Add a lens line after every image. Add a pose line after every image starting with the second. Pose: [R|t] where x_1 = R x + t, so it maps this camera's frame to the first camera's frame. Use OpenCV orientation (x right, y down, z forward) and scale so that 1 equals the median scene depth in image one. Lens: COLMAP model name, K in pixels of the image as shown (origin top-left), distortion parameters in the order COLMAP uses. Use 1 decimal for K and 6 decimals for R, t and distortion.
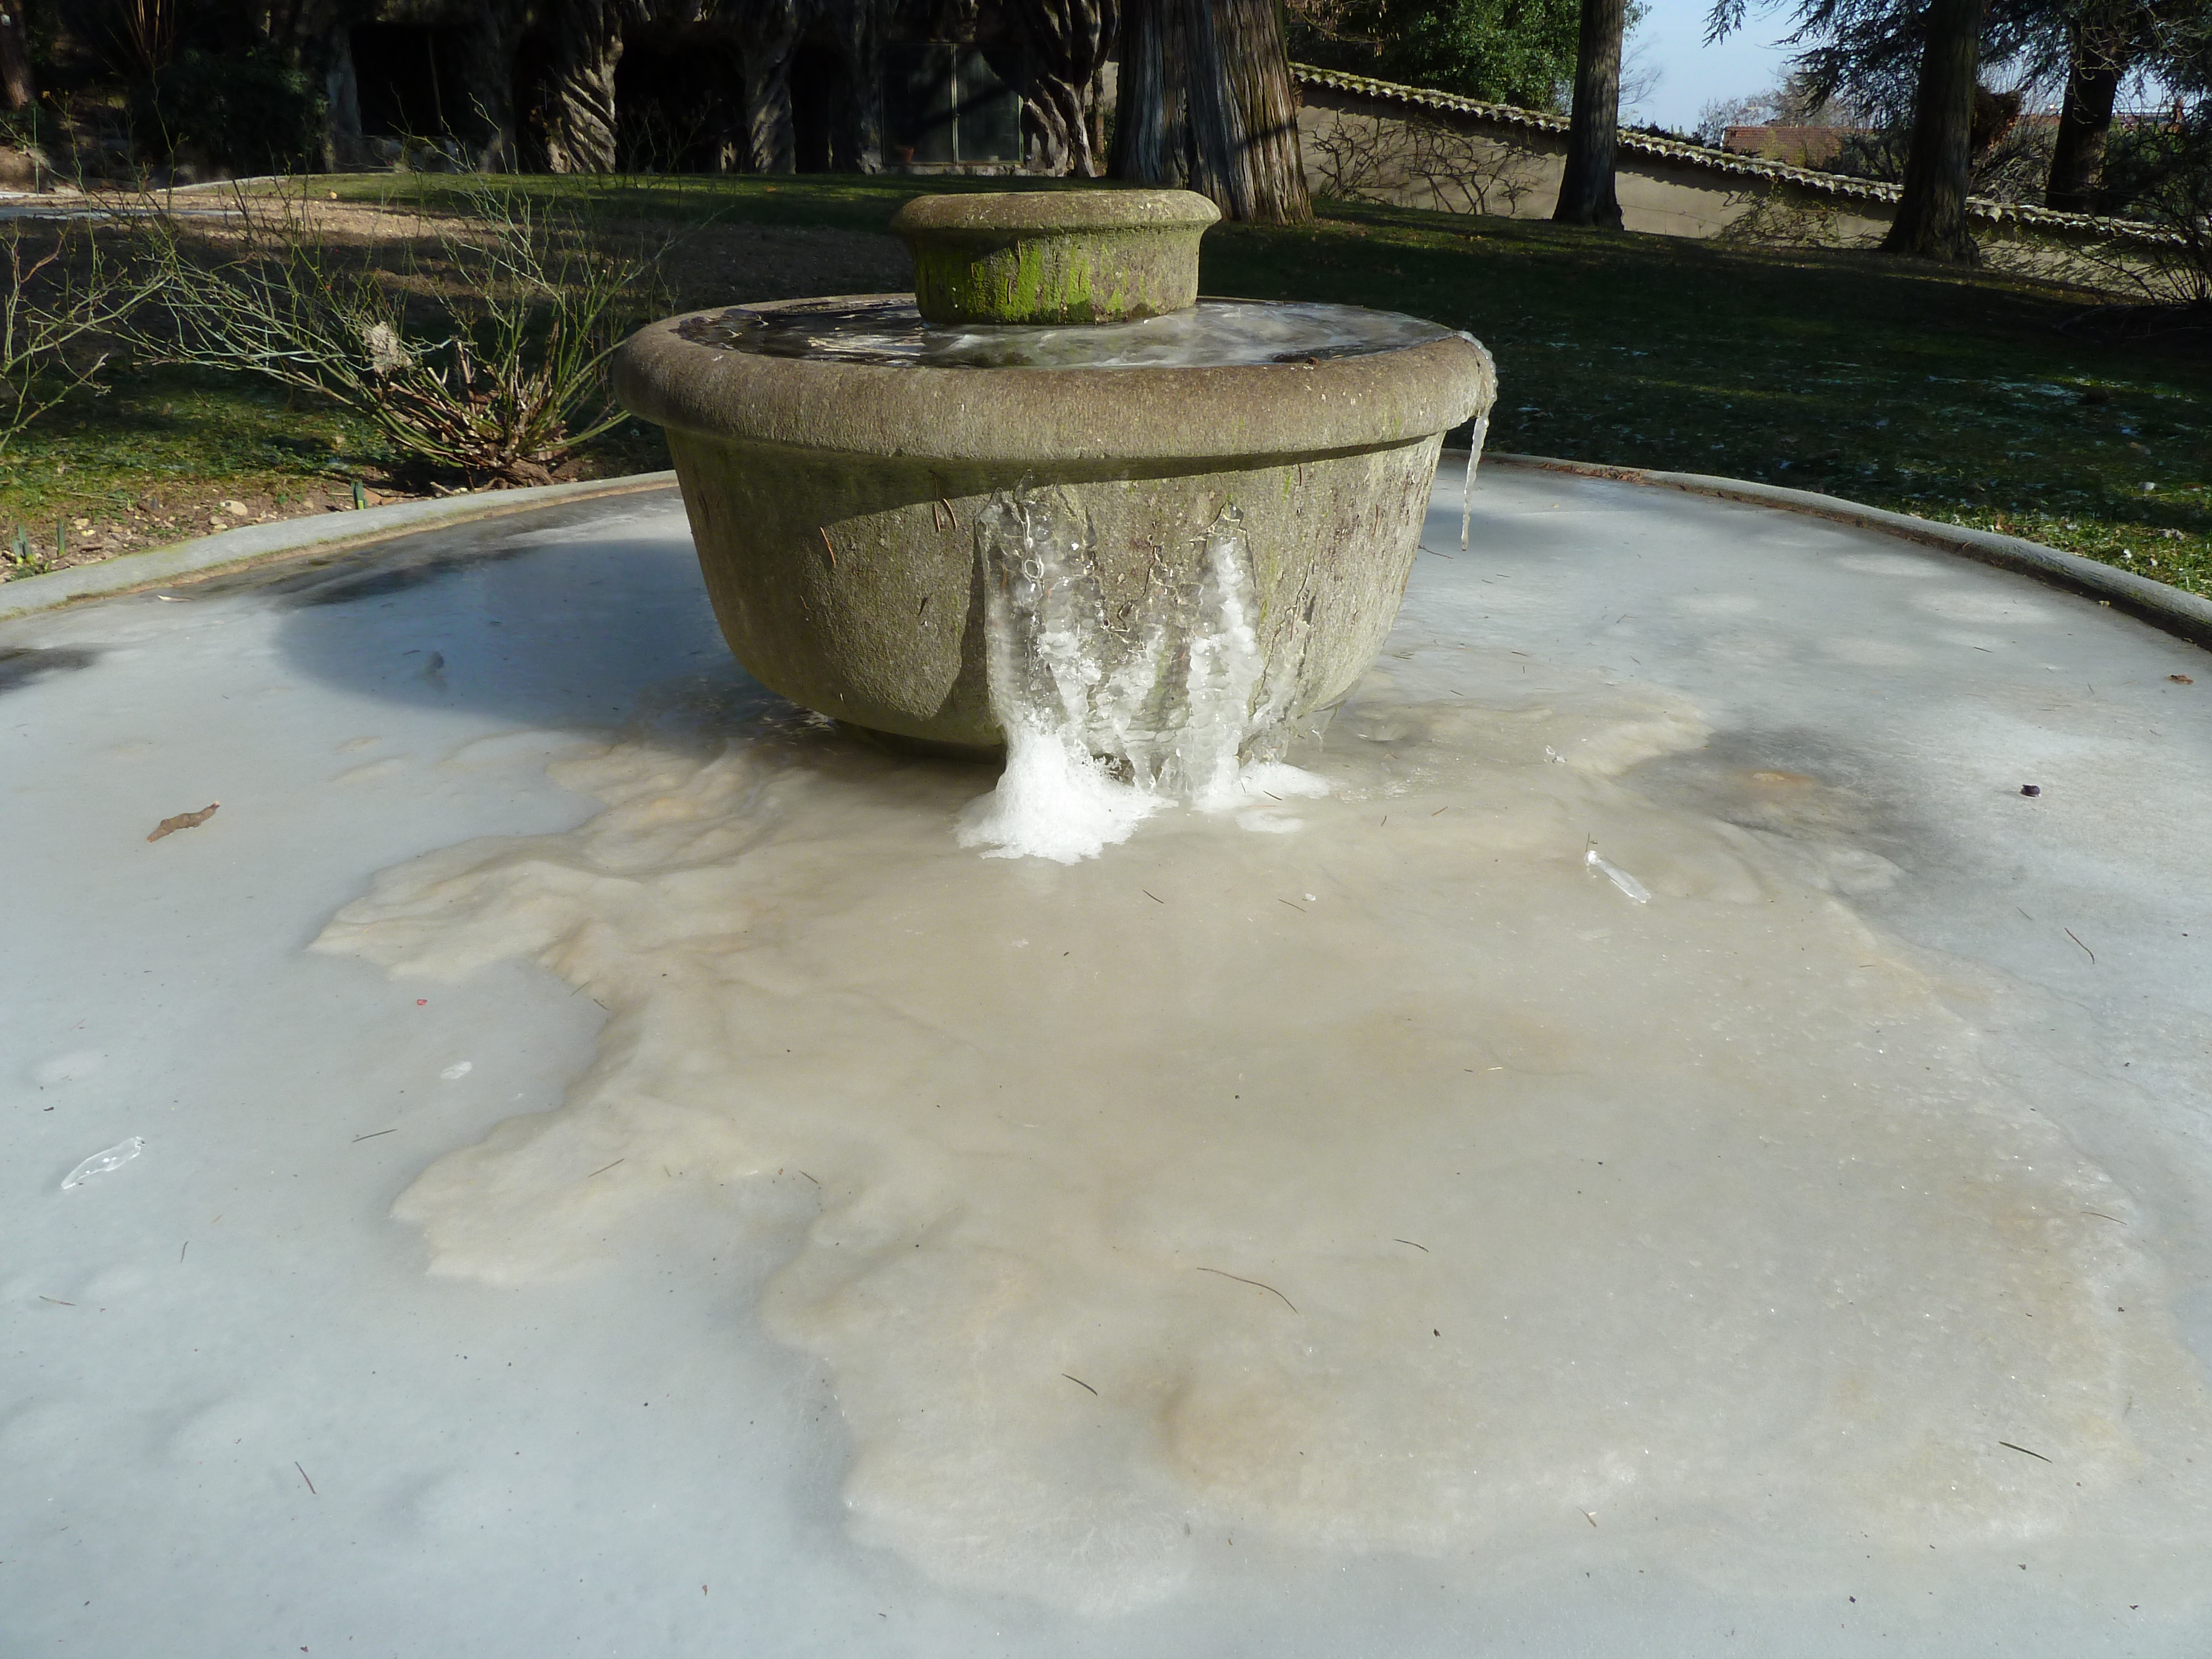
lens RADIAL K [[1625.9, 0, 1105.0], [0, 1625.9, 826.2], [0, 0, 1]] dist [-0.045549, 0.009670]
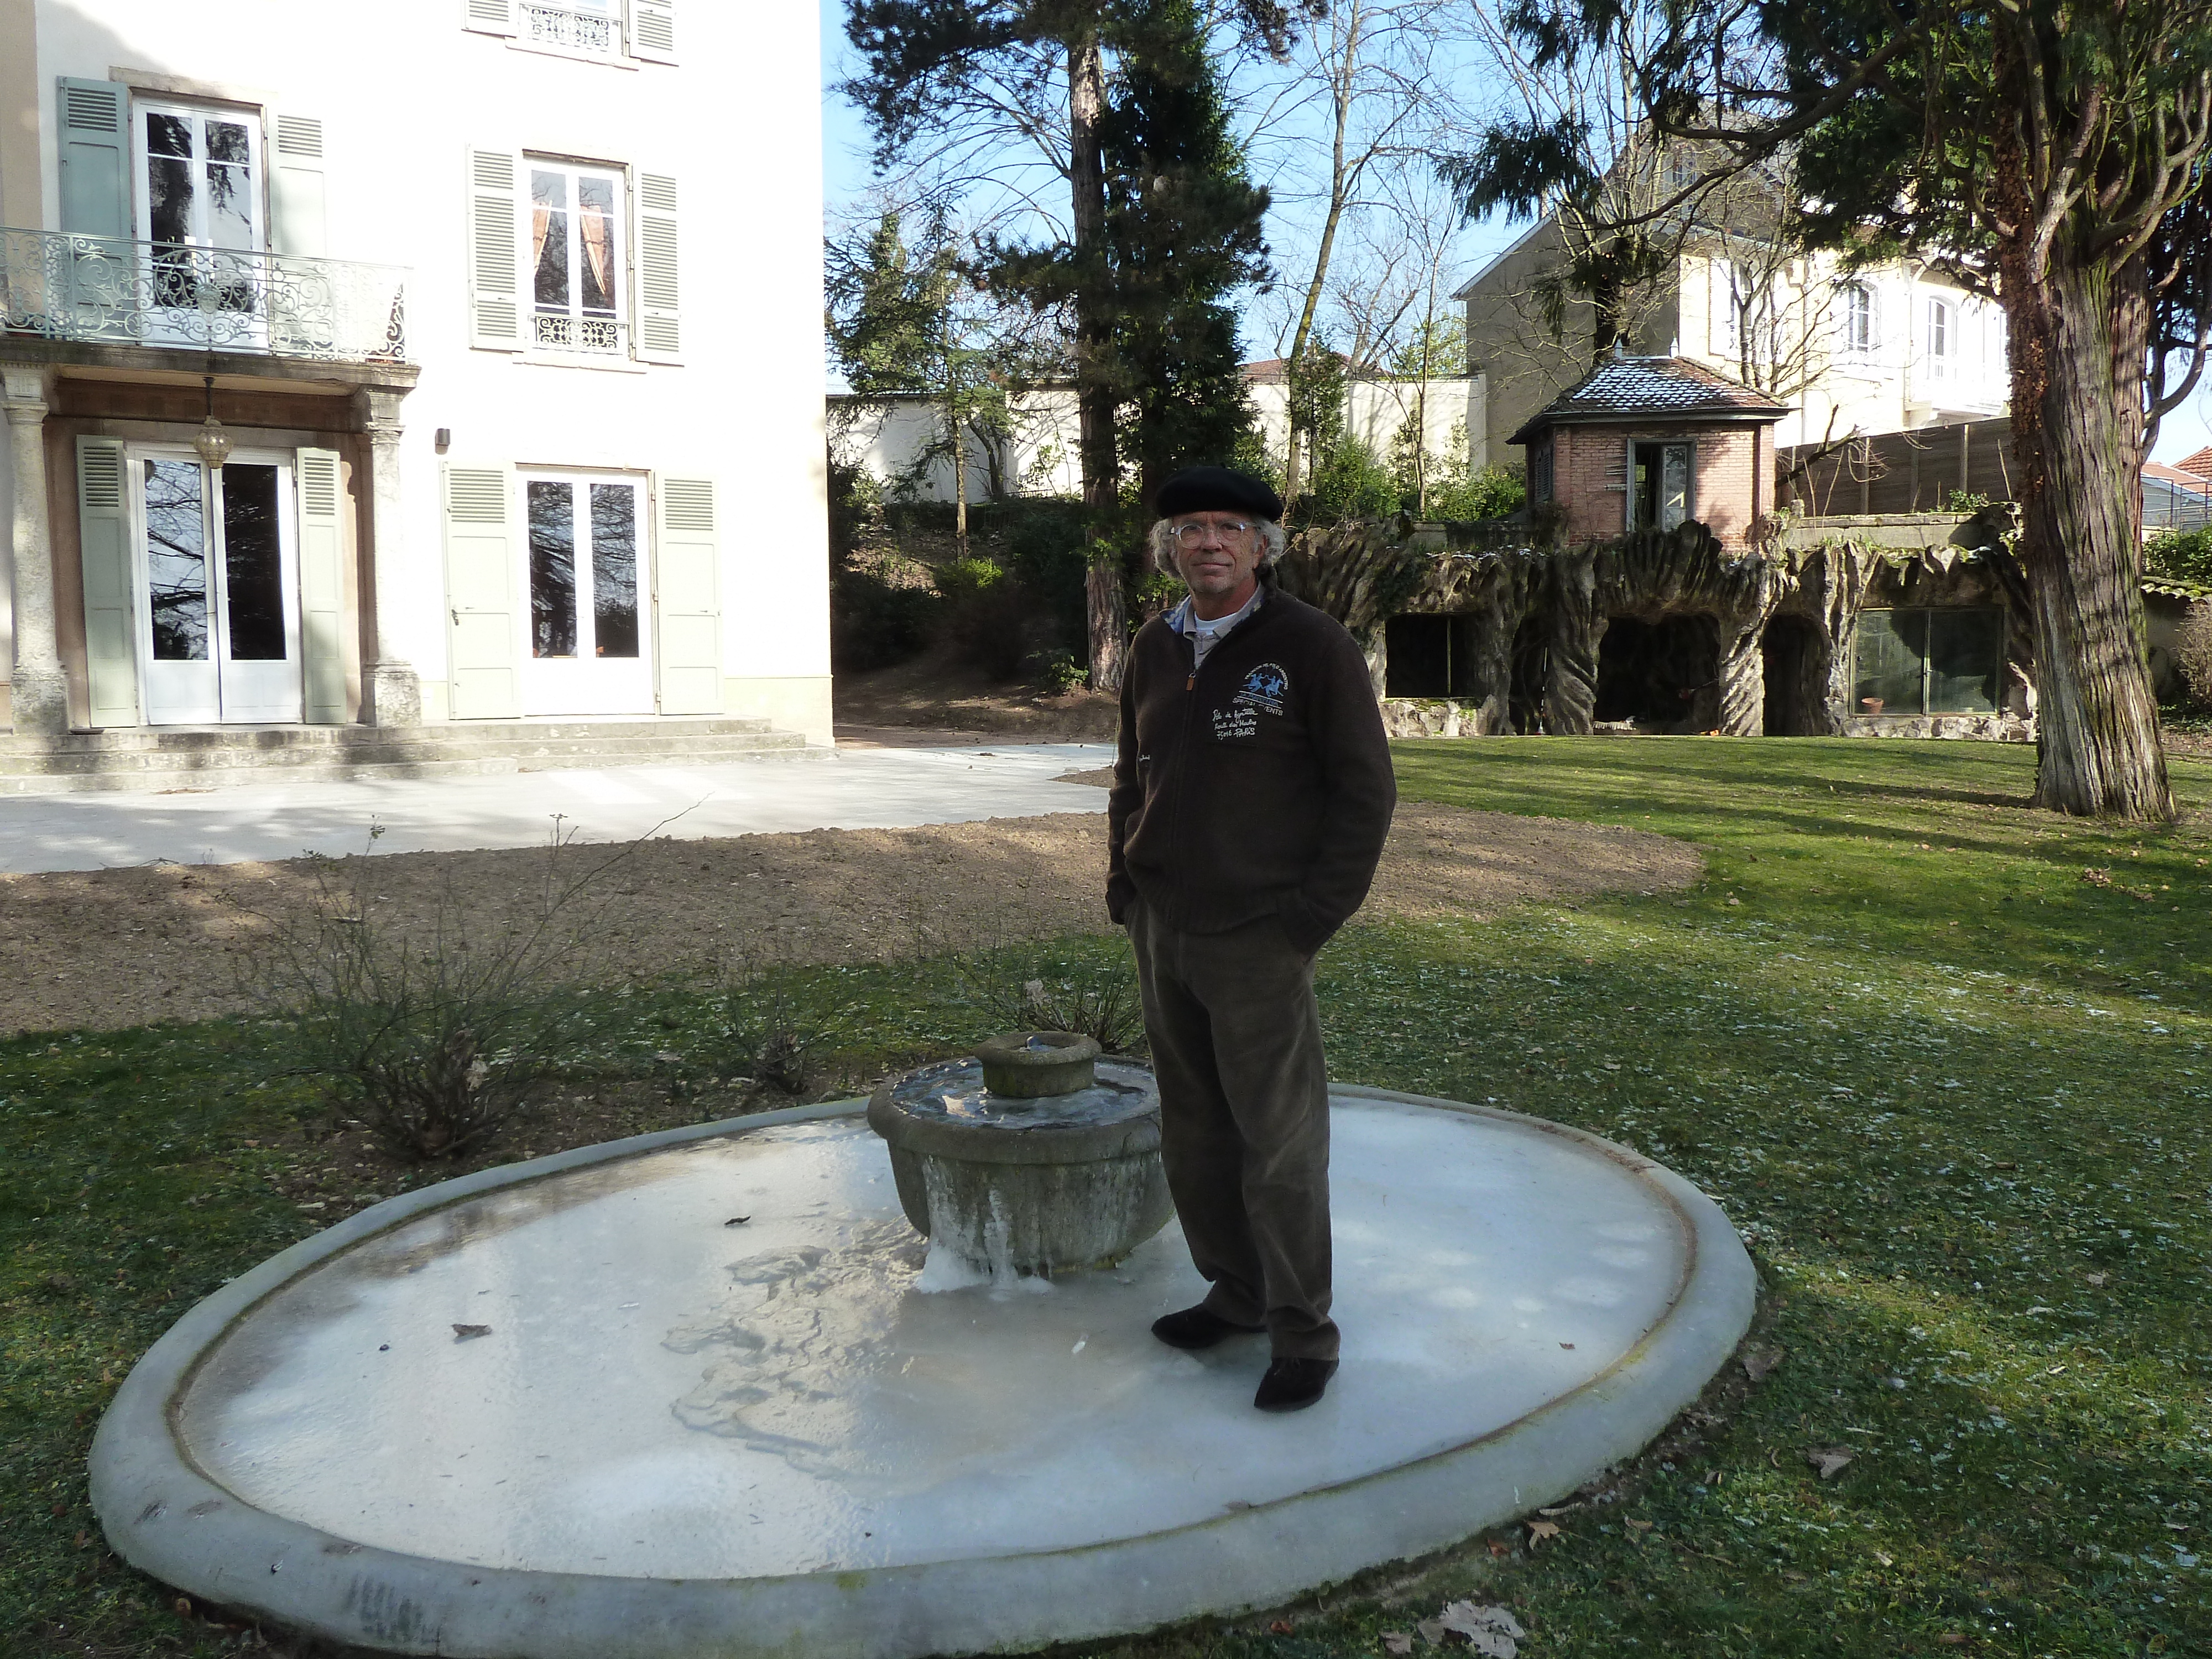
lens RADIAL K [[1621.1, 0, 1106.0], [0, 1621.1, 829.5], [0, 0, 1]] dist [-0.042105, 0.002243]
pose [[0.805262, 0.040444, -0.591538, 0.107439], [-0.207212, 0.953959, -0.216855, -0.011770], [0.555532, 0.297199, 0.776567, -0.073206]]
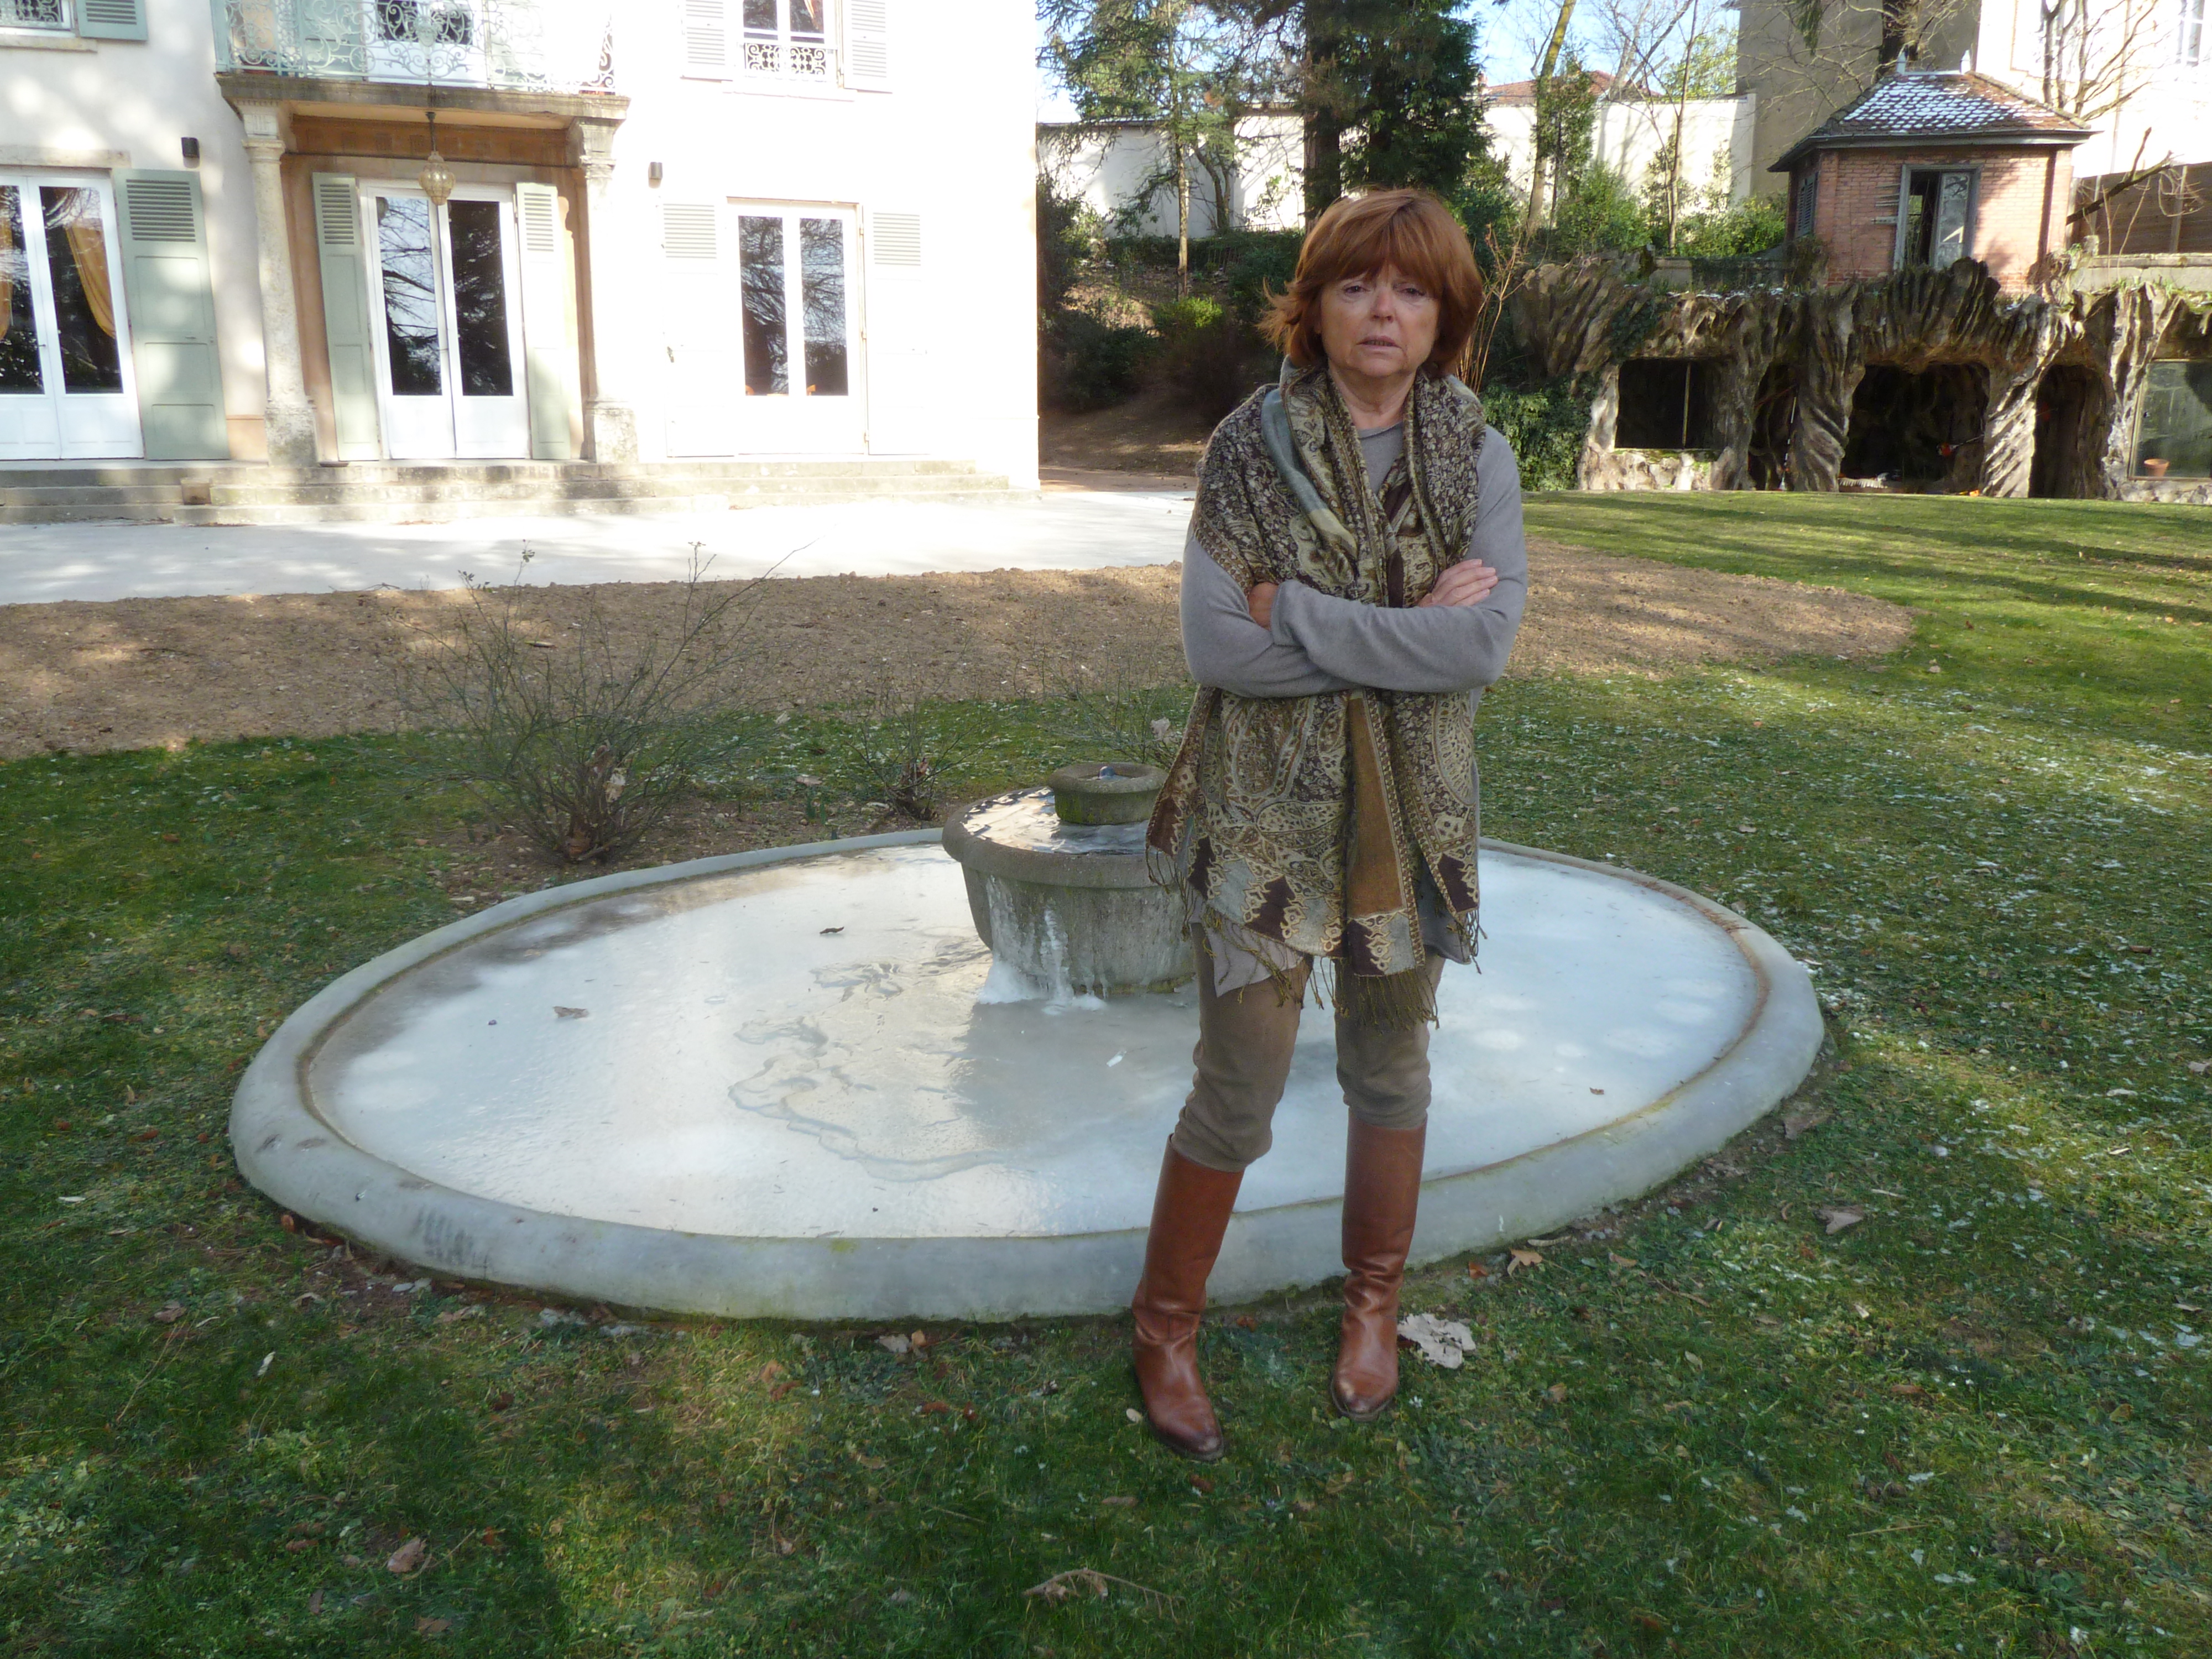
lens RADIAL K [[1615.2, 0, 1110.4], [0, 1615.2, 819.4], [0, 0, 1]] dist [-0.040666, -0.000488]
pose [[0.714494, 0.160053, -0.681088, 0.121413], [-0.257426, 0.965332, -0.043202, -0.013579], [0.650562, 0.206197, 0.730926, -0.063633]]
